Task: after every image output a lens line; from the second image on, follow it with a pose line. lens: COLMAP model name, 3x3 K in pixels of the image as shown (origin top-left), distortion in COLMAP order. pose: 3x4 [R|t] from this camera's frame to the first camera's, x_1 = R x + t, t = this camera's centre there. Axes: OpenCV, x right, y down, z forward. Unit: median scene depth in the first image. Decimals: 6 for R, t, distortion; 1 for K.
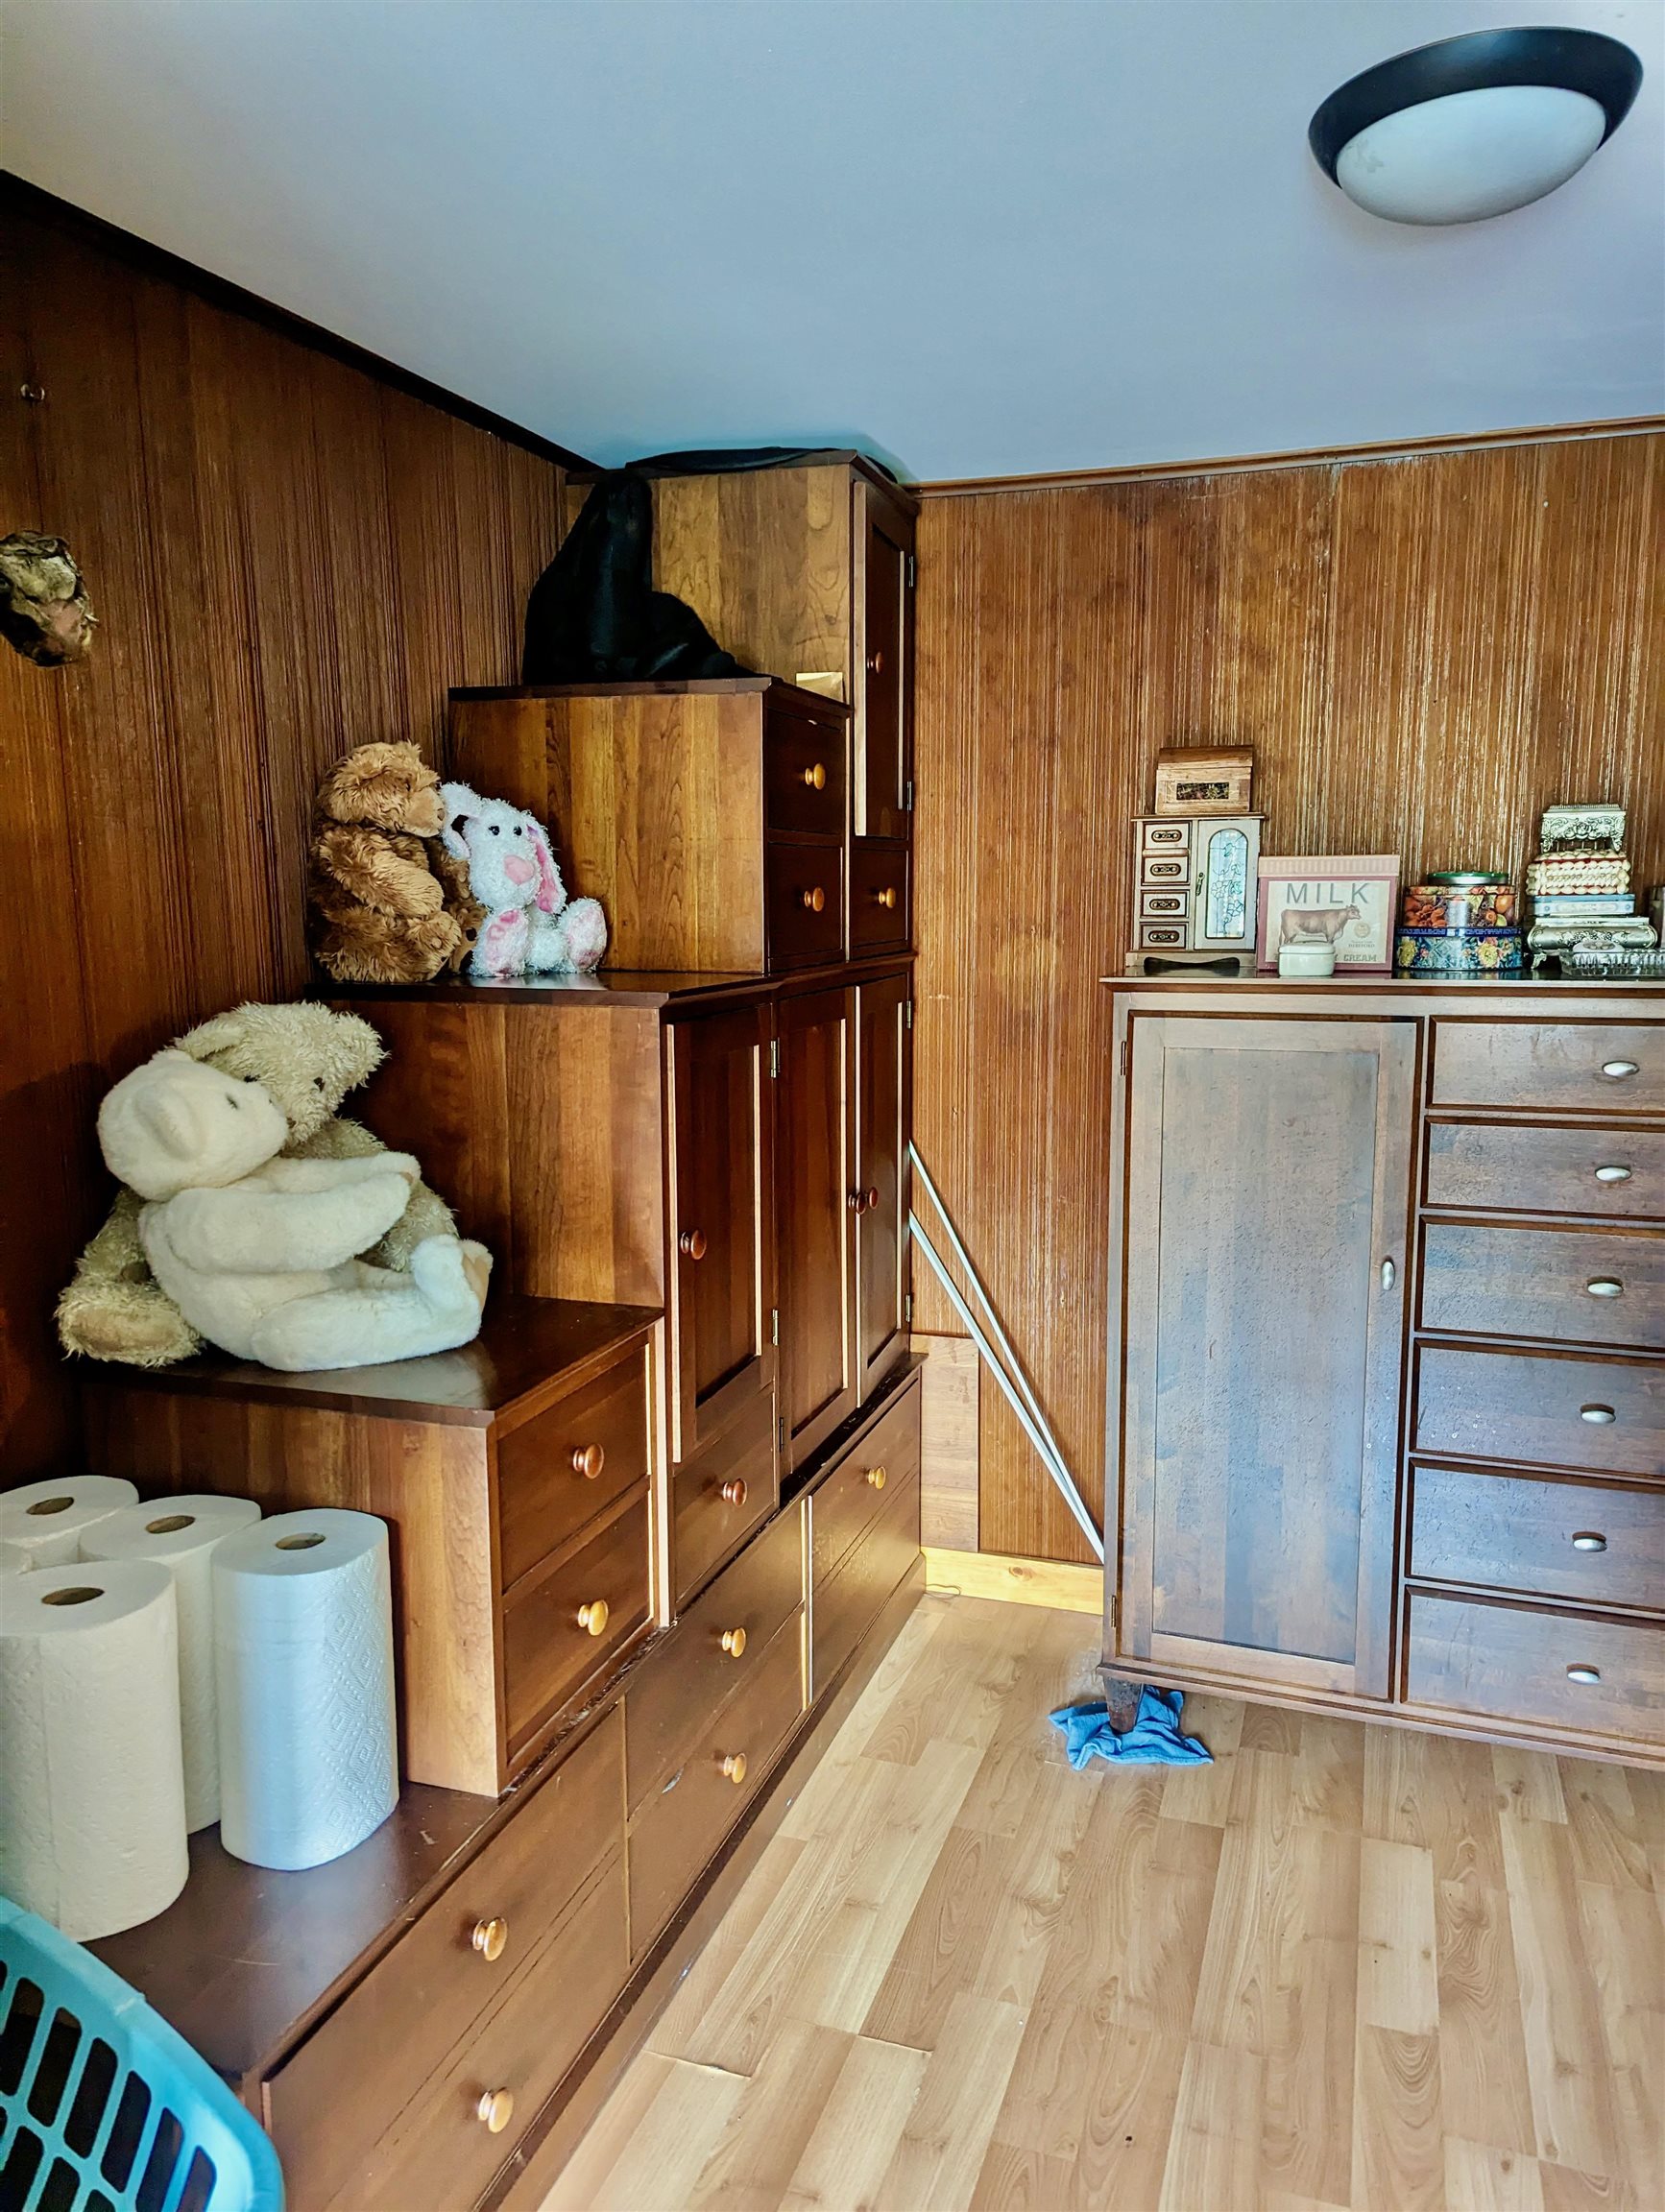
lens RADIAL K [[1549.7, 0, 840.4], [0, 1549.7, 1117.9], [0, 0, 1]] dist [0.067578, -0.061069]
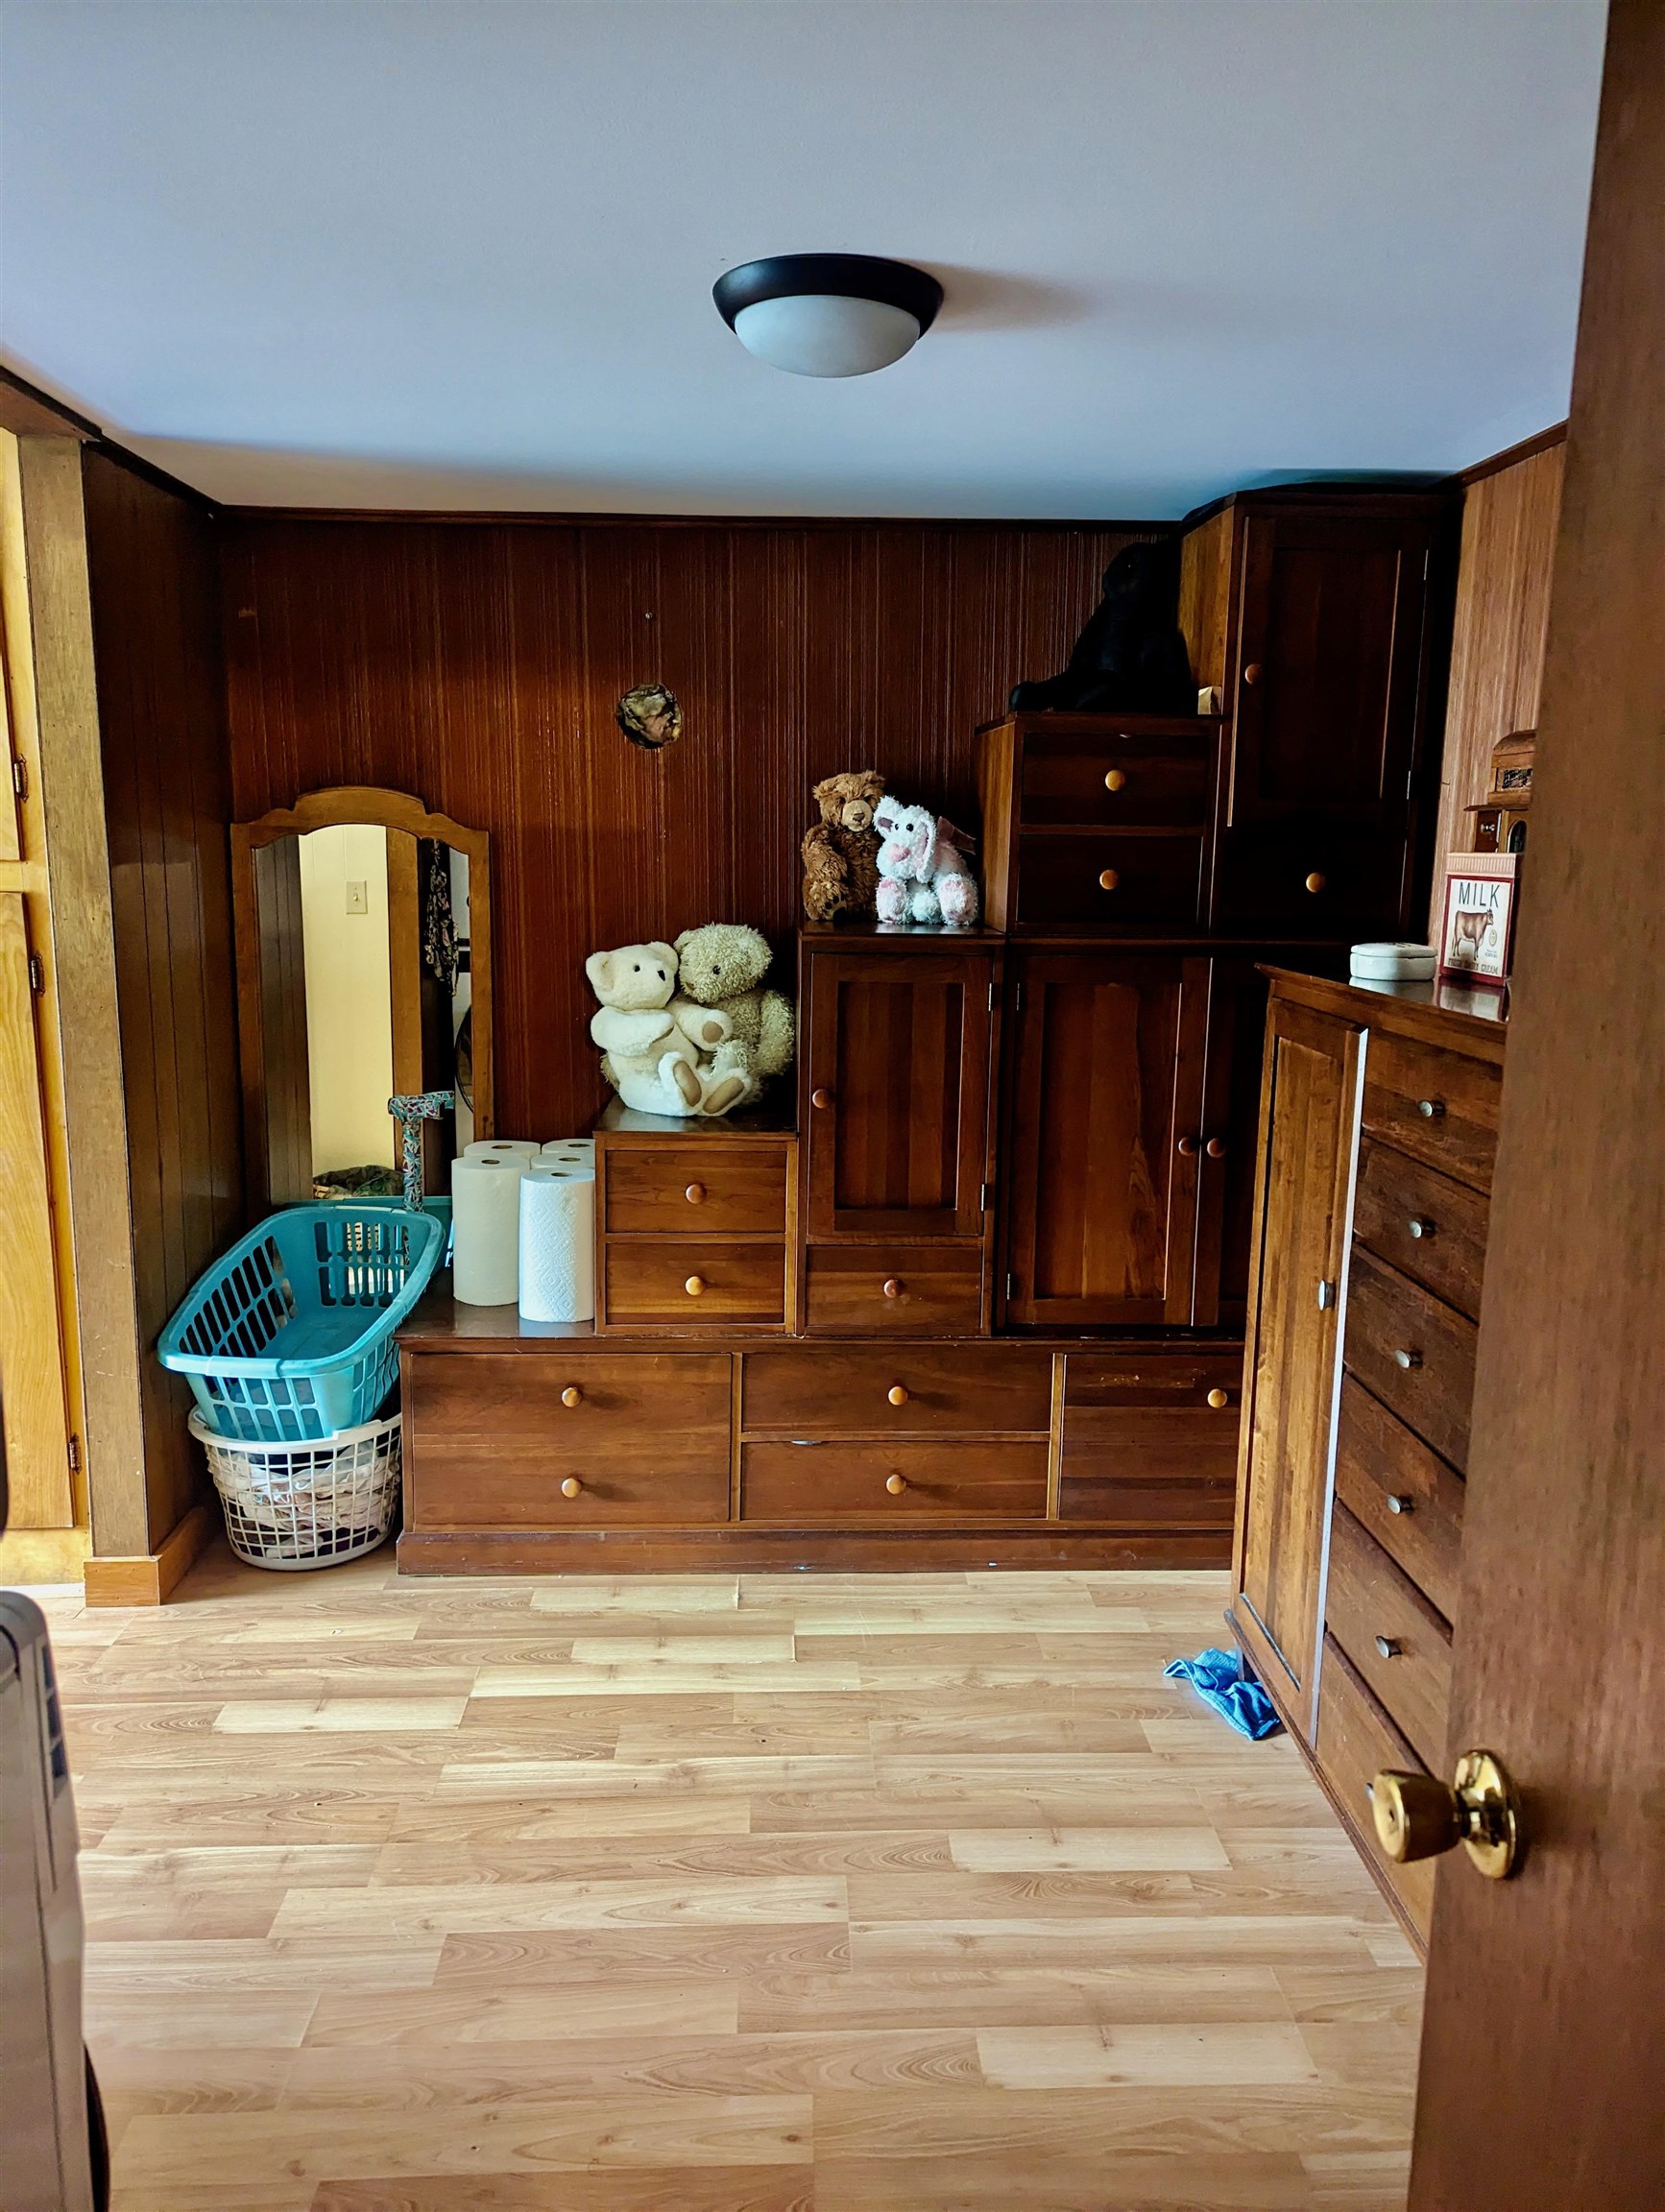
lens RADIAL K [[1549.7, 0, 840.4], [0, 1549.7, 1117.9], [0, 0, 1]] dist [0.067578, -0.061069]
pose [[0.371349, 0.175632, -0.911731, 1.001331], [-0.155665, 0.979825, 0.125347, -0.072305], [0.915351, 0.095378, 0.391197, 0.317928]]
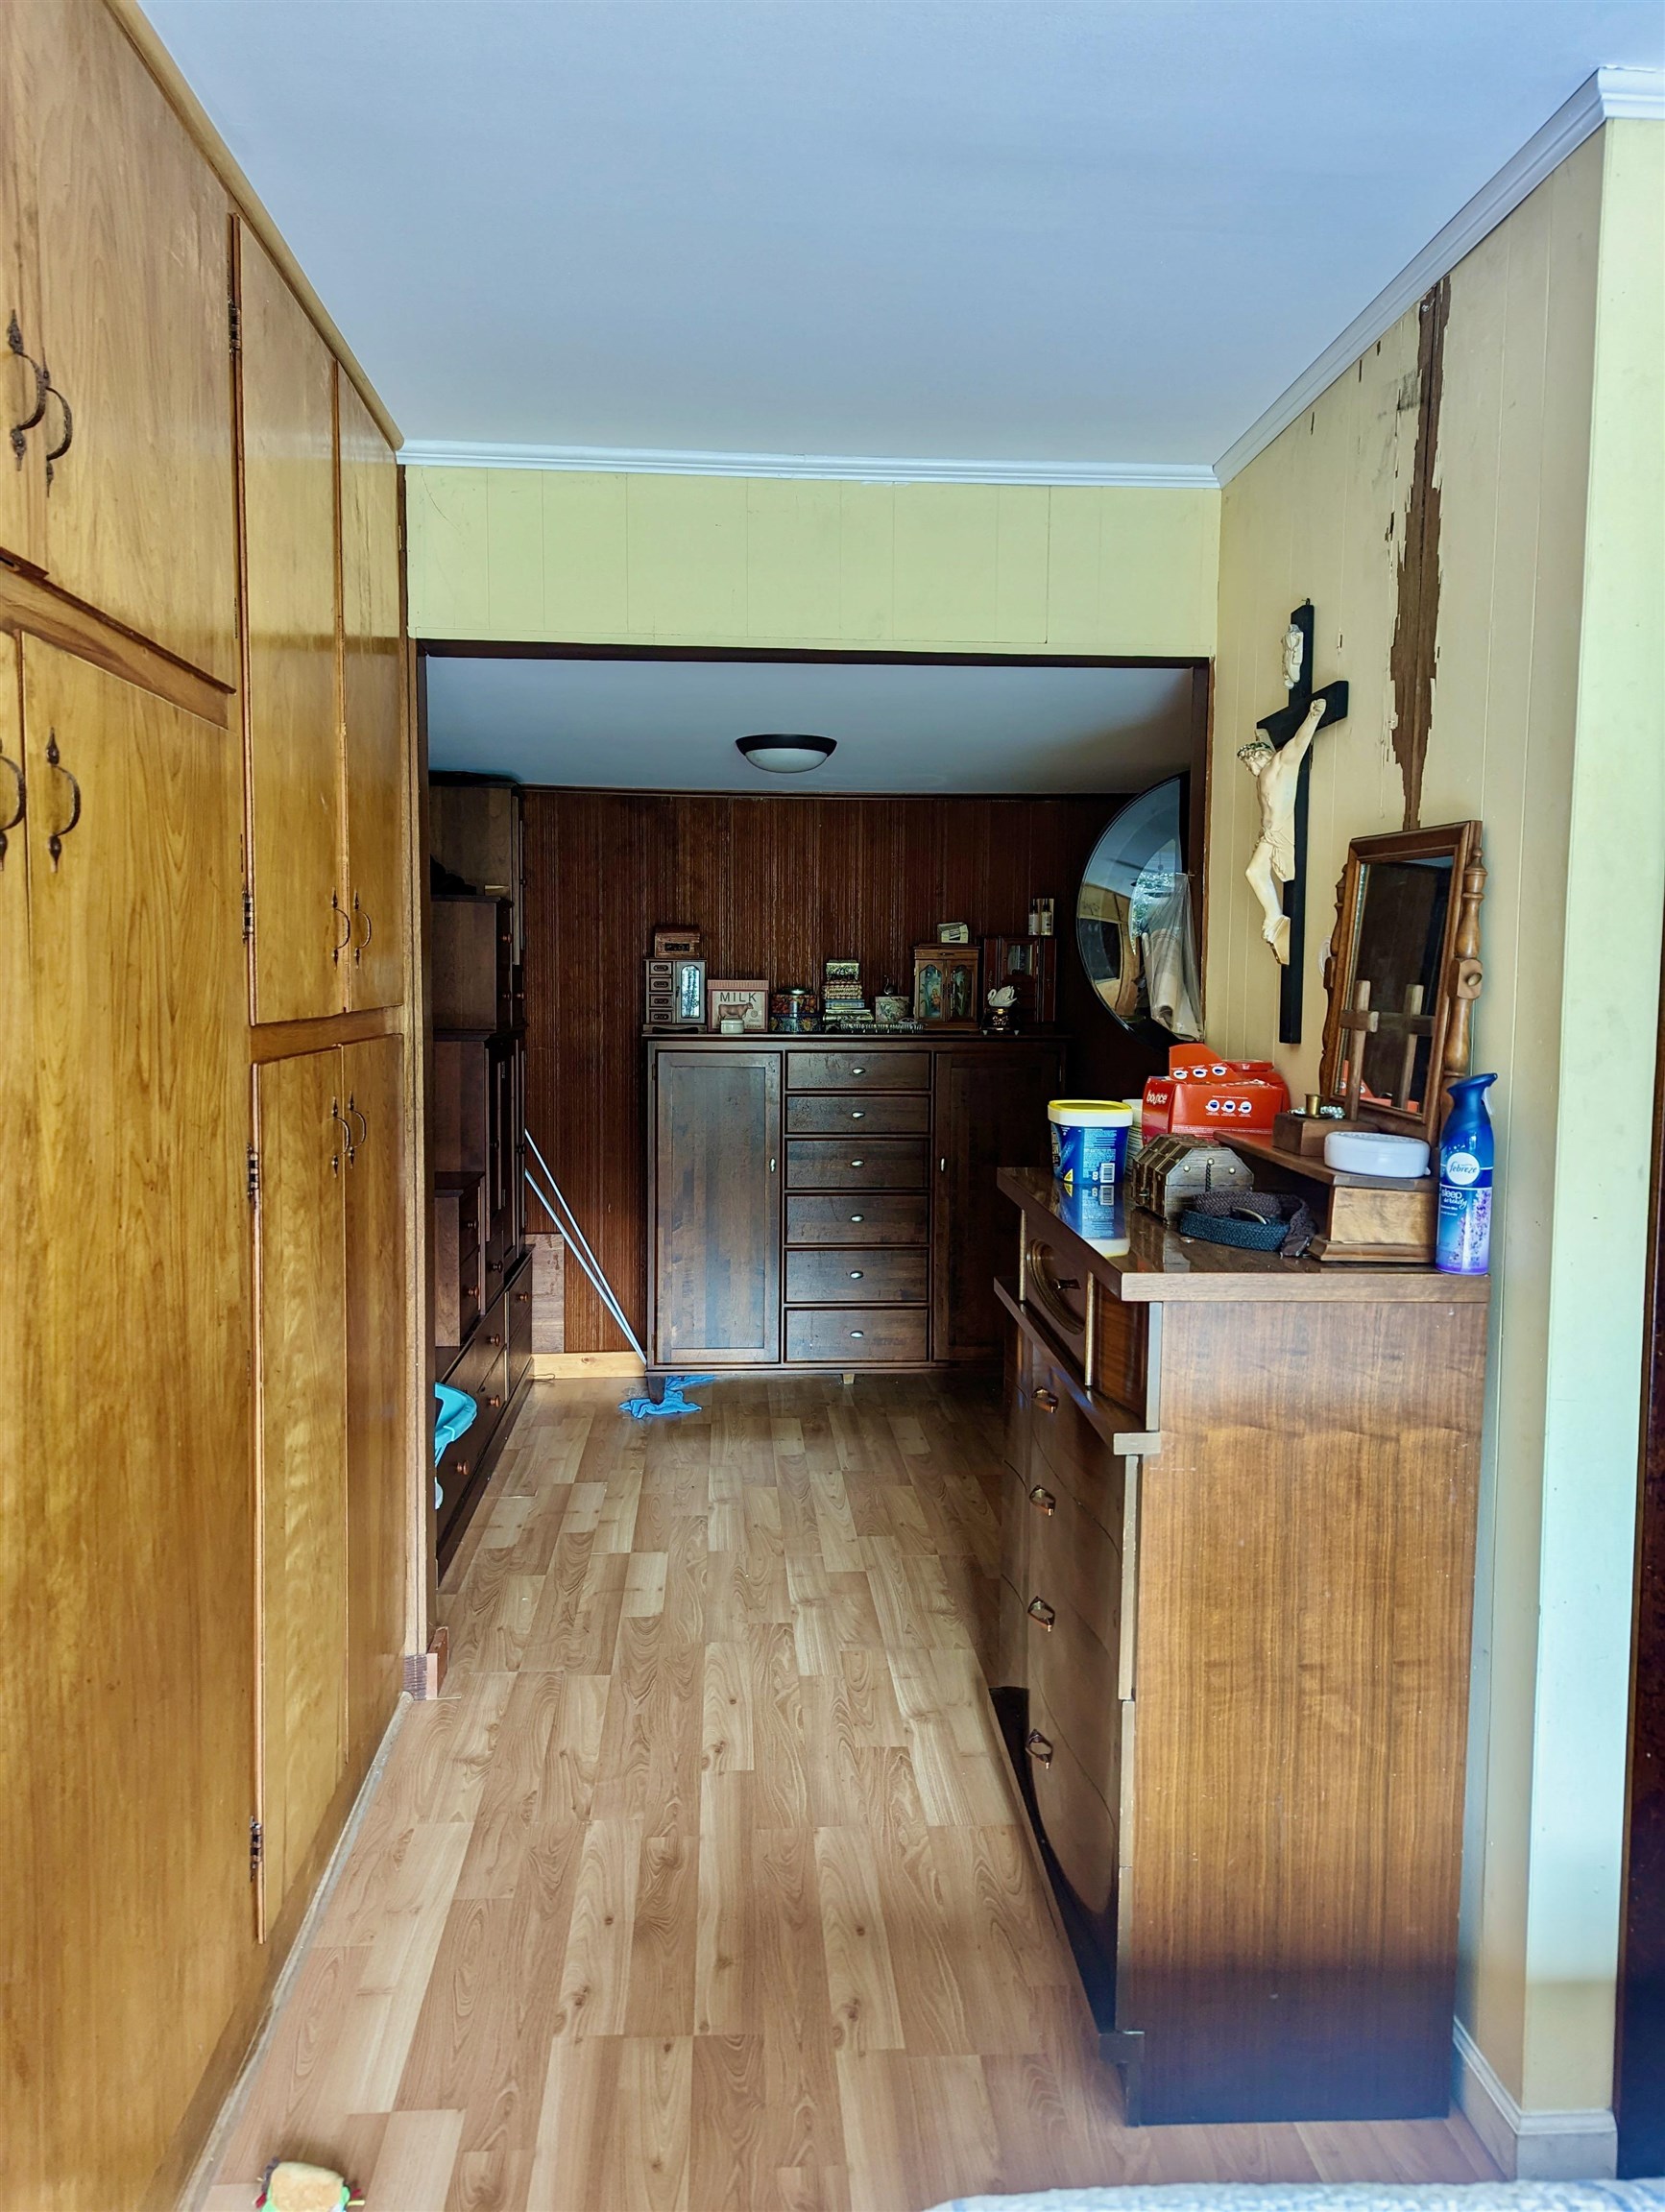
lens RADIAL K [[1549.7, 0, 840.4], [0, 1549.7, 1117.9], [0, 0, 1]] dist [0.067578, -0.061069]
pose [[0.917896, -0.019978, 0.396317, -0.407474], [0.045073, 0.997517, -0.054107, 0.144041], [-0.394252, 0.067528, 0.916518, -1.001999]]
